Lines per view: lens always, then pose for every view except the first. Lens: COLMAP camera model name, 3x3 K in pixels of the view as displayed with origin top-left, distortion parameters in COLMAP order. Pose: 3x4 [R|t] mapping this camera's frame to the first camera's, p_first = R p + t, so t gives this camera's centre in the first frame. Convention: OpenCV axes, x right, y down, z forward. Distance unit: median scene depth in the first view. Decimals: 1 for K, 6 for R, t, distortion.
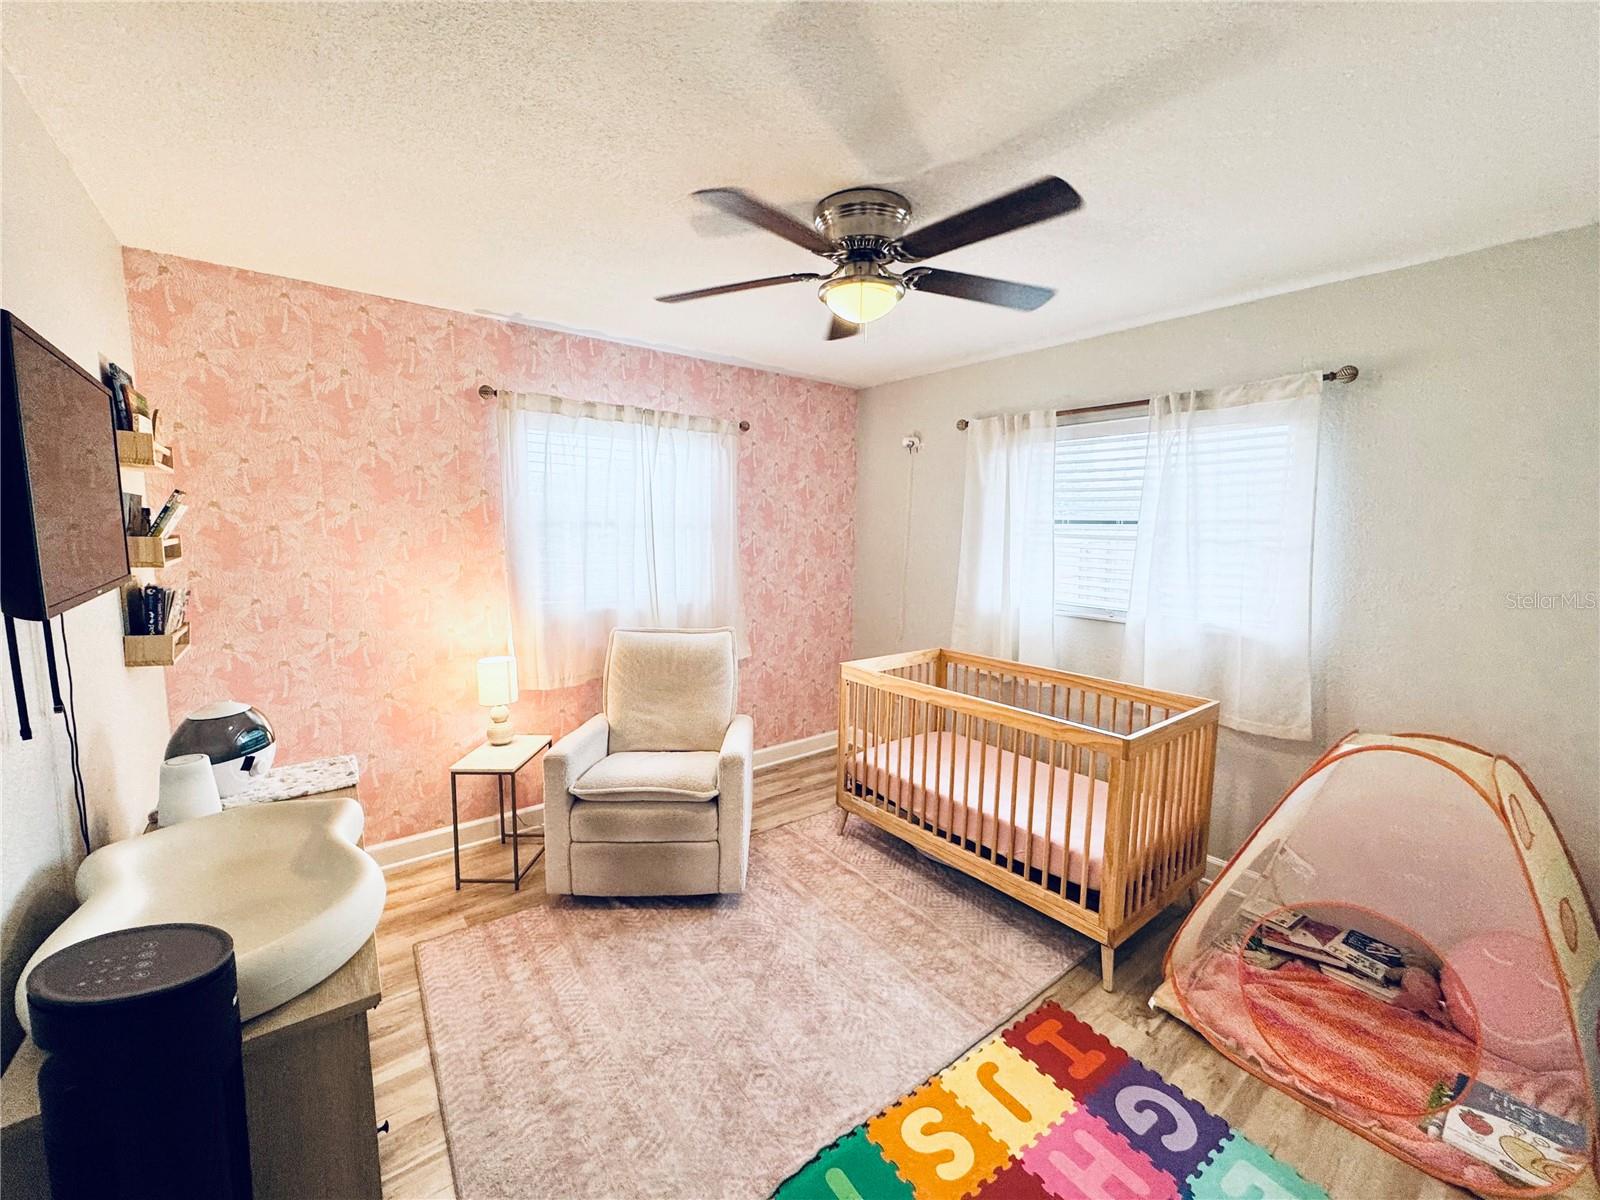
lens RADIAL K [[640.5, 0, 799.7], [0, 640.5, 602.9], [0, 0, 1]] dist [-0.003432, 0.000615]
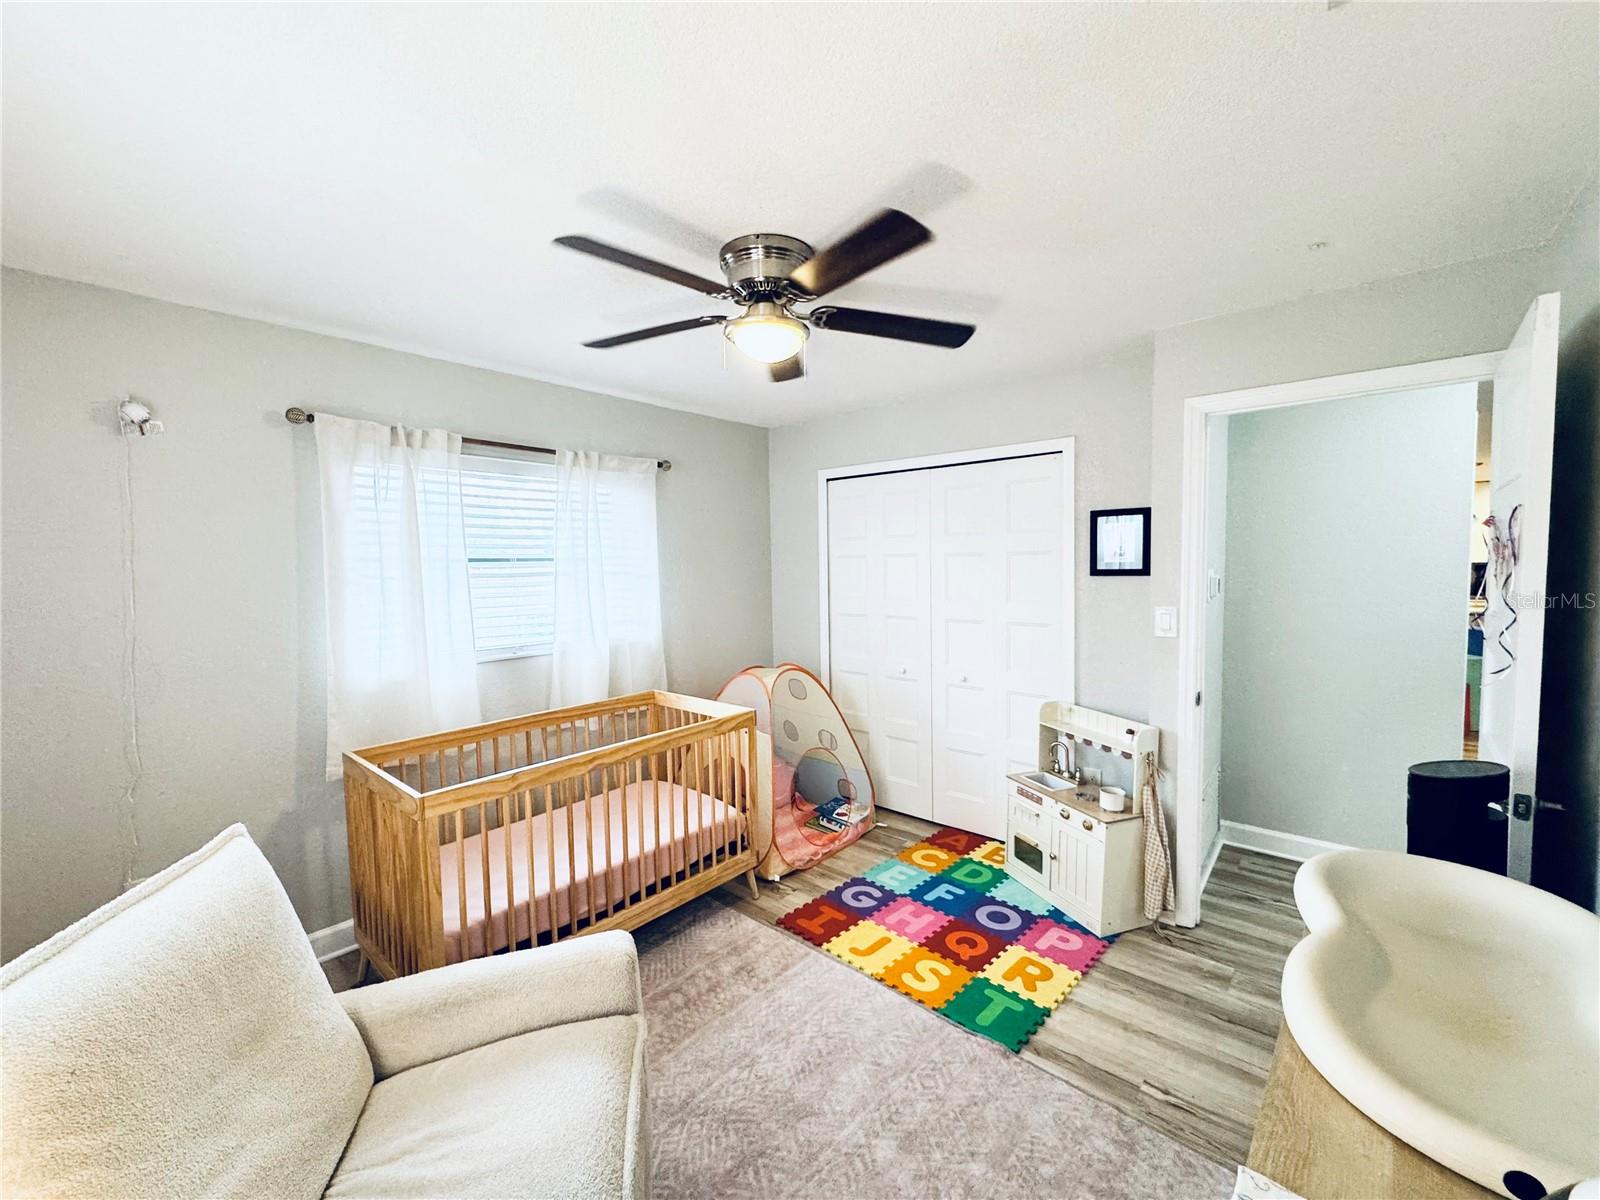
lens RADIAL K [[640.5, 0, 802.5], [0, 640.5, 601.1], [0, 0, 1]] dist [-0.003432, 0.000615]
pose [[-0.186439, -0.069842, 0.979981, -0.838105], [0.131280, 0.986754, 0.095301, -0.140178], [-0.973656, 0.146420, -0.174800, 1.057514]]
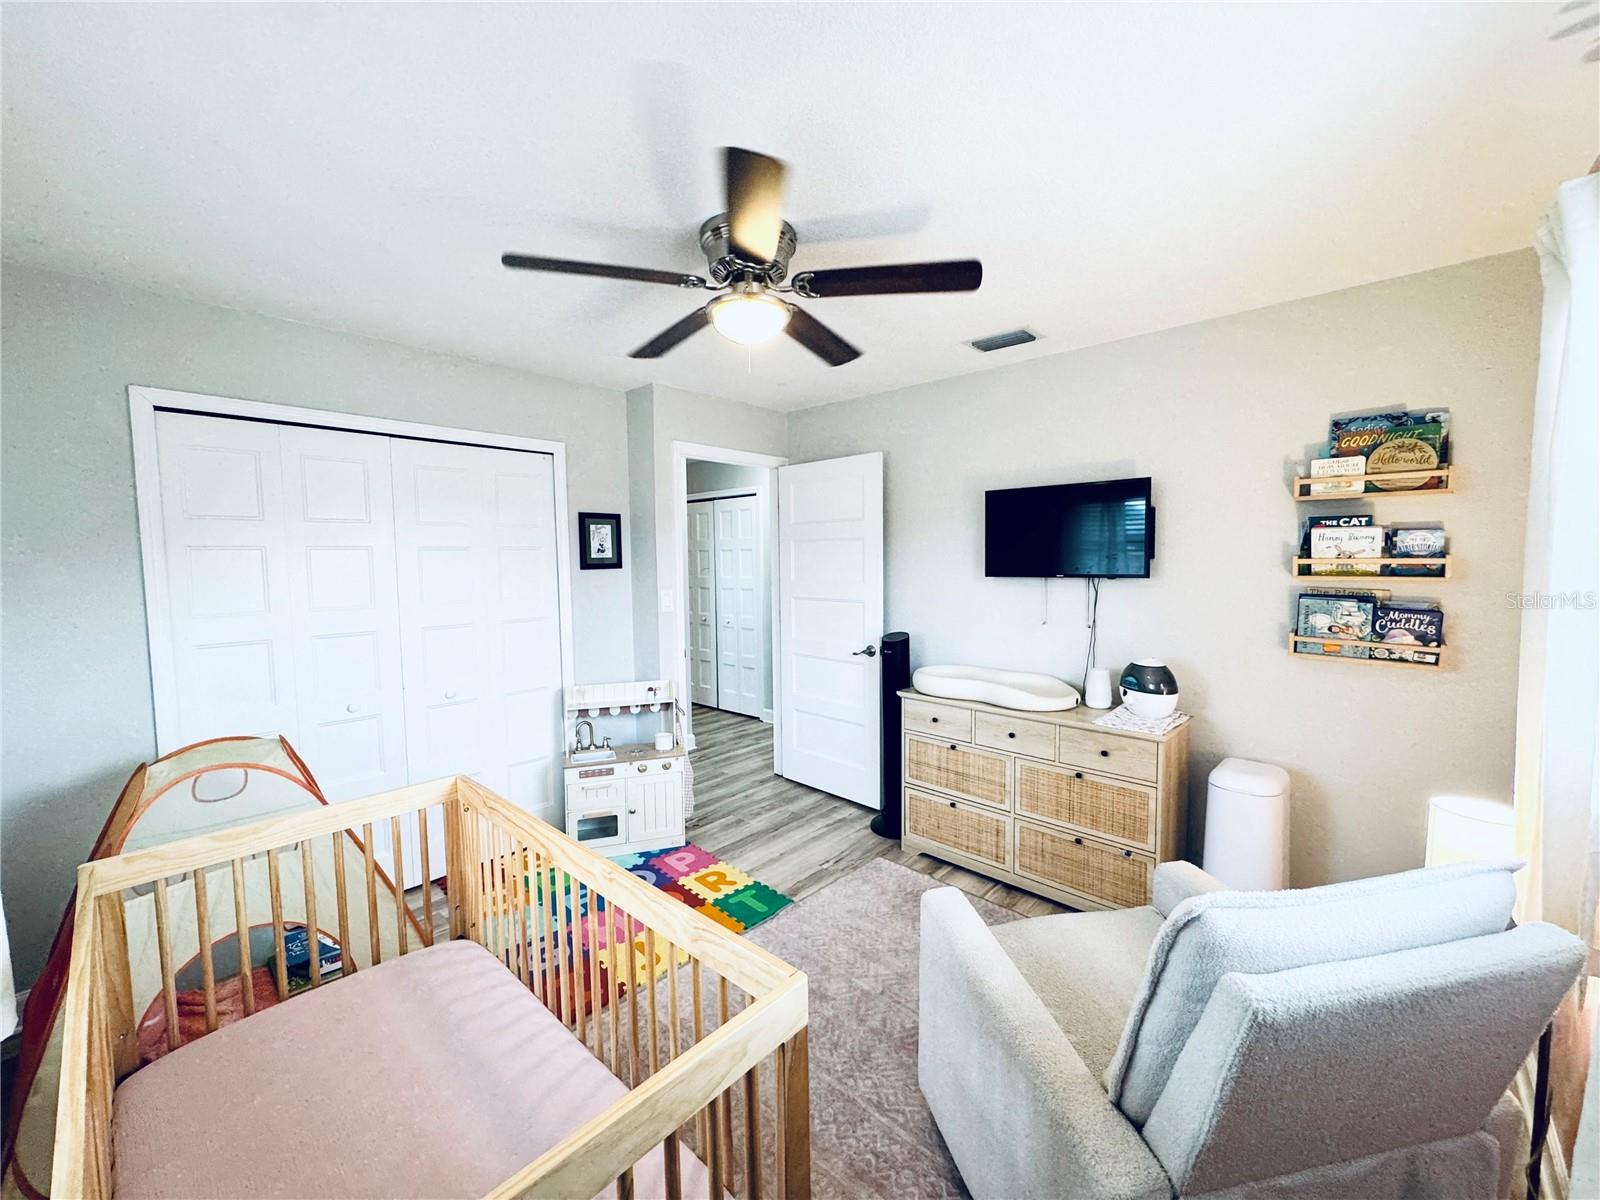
lens RADIAL K [[640.5, 0, 805.0], [0, 640.5, 591.8], [0, 0, 1]] dist [-0.003432, 0.000615]
pose [[-0.985348, 0.003133, -0.170524, 0.171943], [-0.026912, 0.984450, 0.173594, -0.217398], [0.168416, 0.175640, -0.969942, 1.855456]]
